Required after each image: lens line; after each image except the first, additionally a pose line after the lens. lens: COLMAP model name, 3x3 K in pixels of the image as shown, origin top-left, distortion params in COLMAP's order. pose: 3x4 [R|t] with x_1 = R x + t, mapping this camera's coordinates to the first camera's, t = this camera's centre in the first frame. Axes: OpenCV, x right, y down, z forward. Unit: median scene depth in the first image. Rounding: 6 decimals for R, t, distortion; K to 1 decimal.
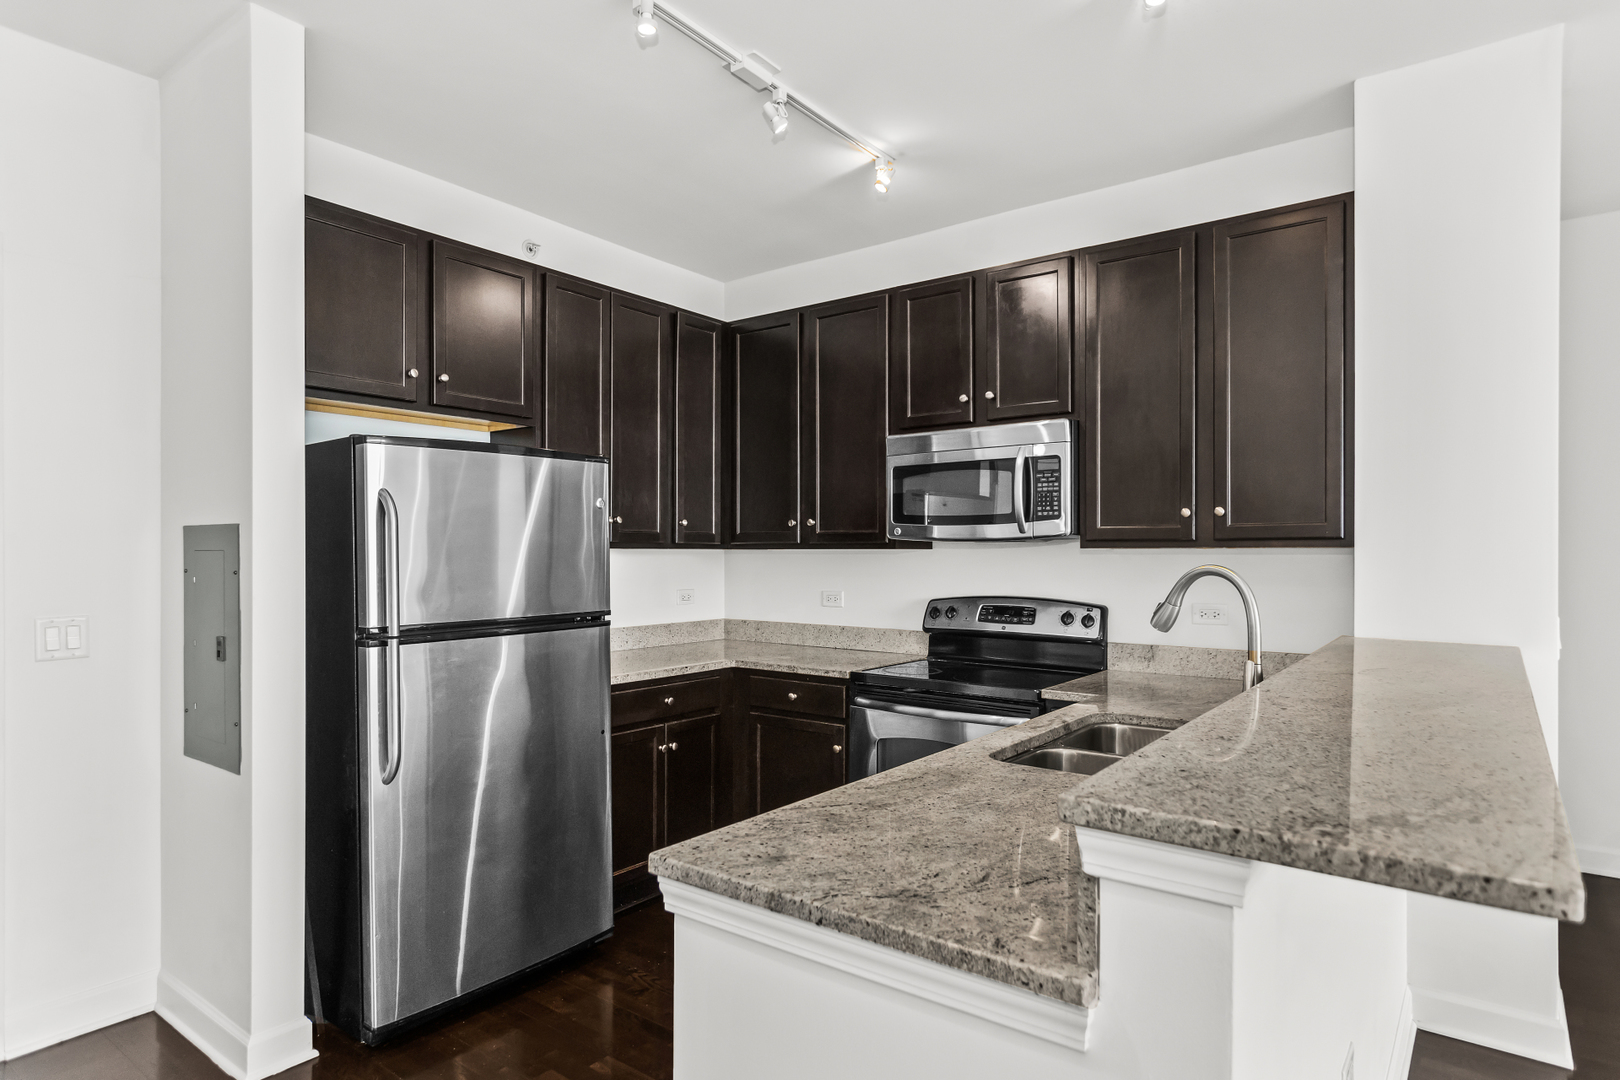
lens RADIAL K [[934.4, 0, 819.1], [0, 934.4, 551.8], [0, 0, 1]] dist [-0.005749, -0.000146]
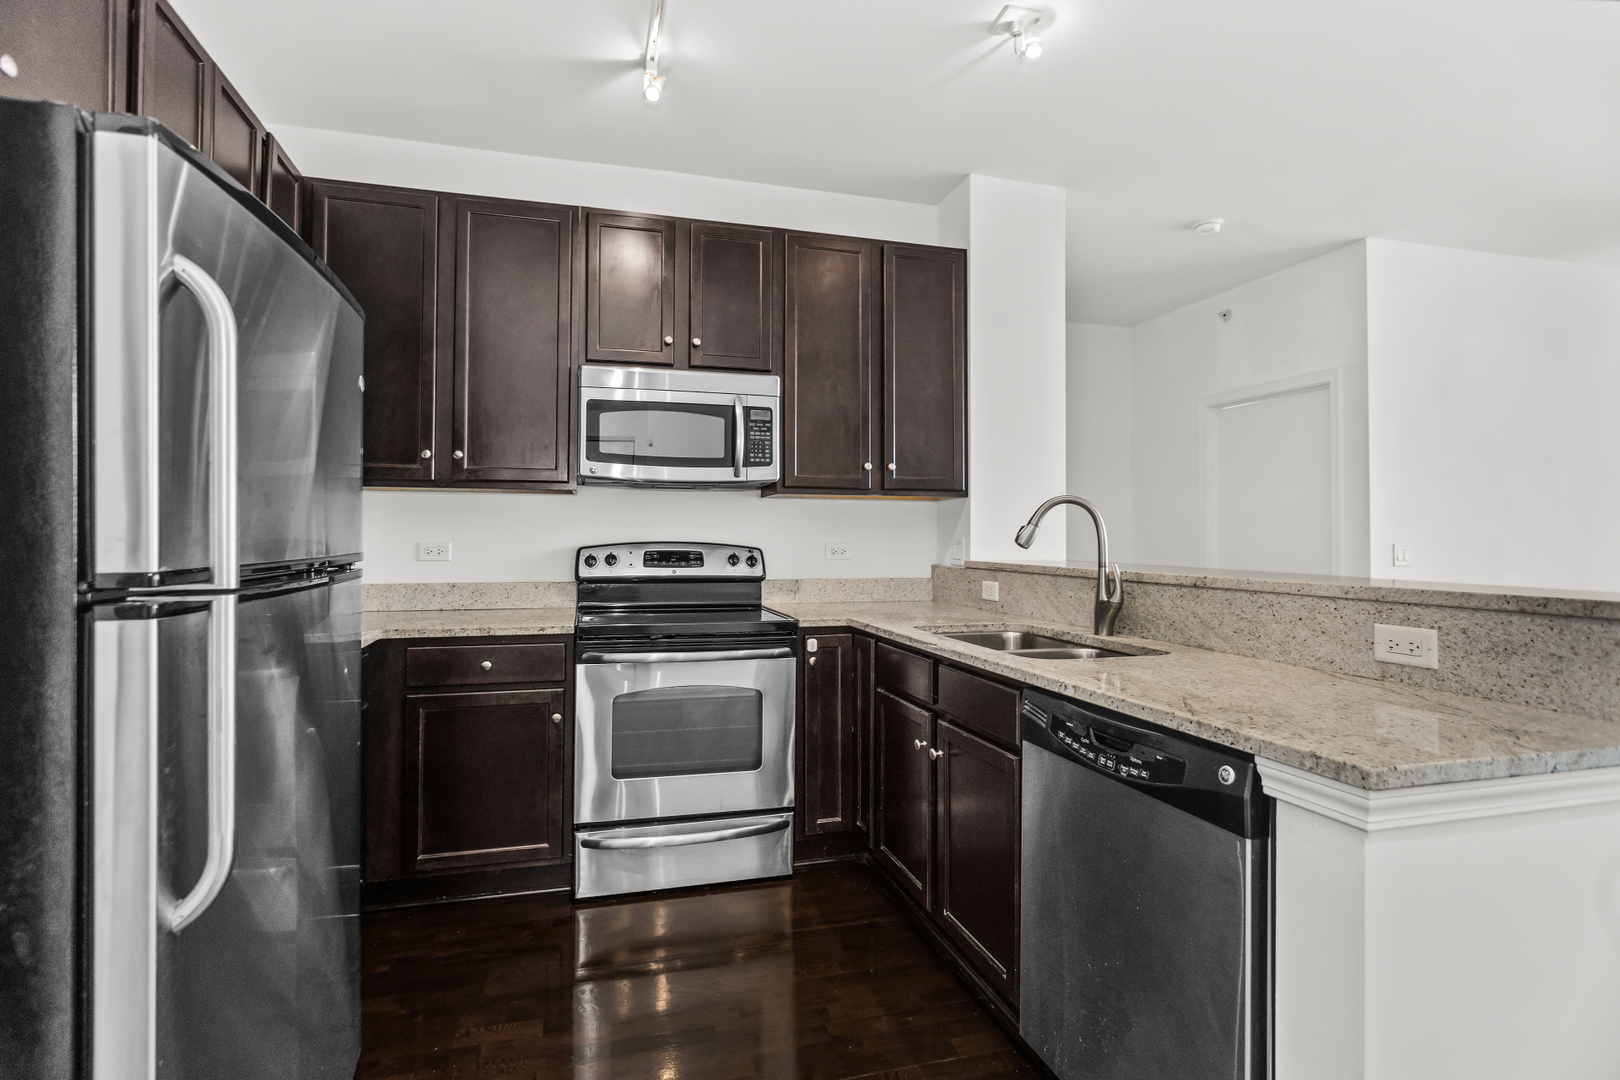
lens RADIAL K [[771.5, 0, 808.9], [0, 771.5, 523.9], [0, 0, 1]] dist [-0.013439, 0.003993]
pose [[0.600768, 0.015826, 0.799267, -0.427693], [-0.001969, 0.999830, -0.018317, 0.048382], [-0.799421, 0.009431, 0.600697, 0.408547]]
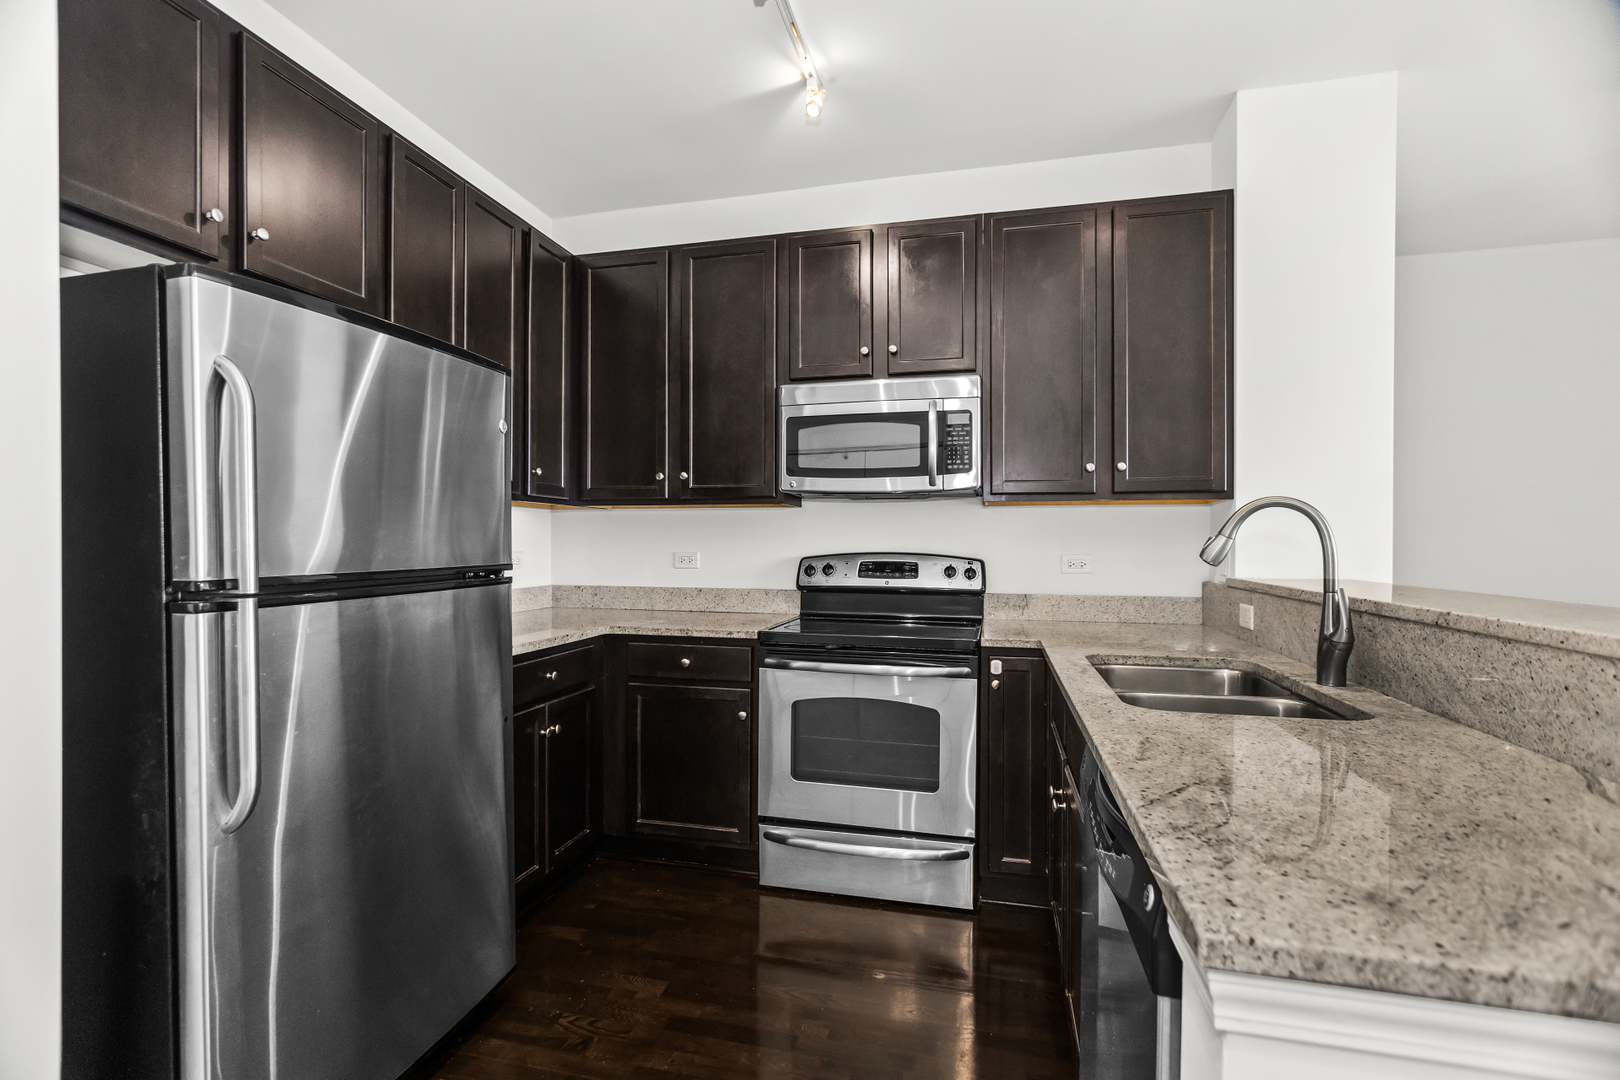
lens RADIAL K [[771.5, 0, 814.0], [0, 771.5, 545.4], [0, 0, 1]] dist [-0.013439, 0.003993]
pose [[0.917953, -0.000177, 0.396688, -0.229856], [-0.001485, 0.999991, 0.003884, 0.041116], [-0.396685, -0.004155, 0.917945, 0.282429]]
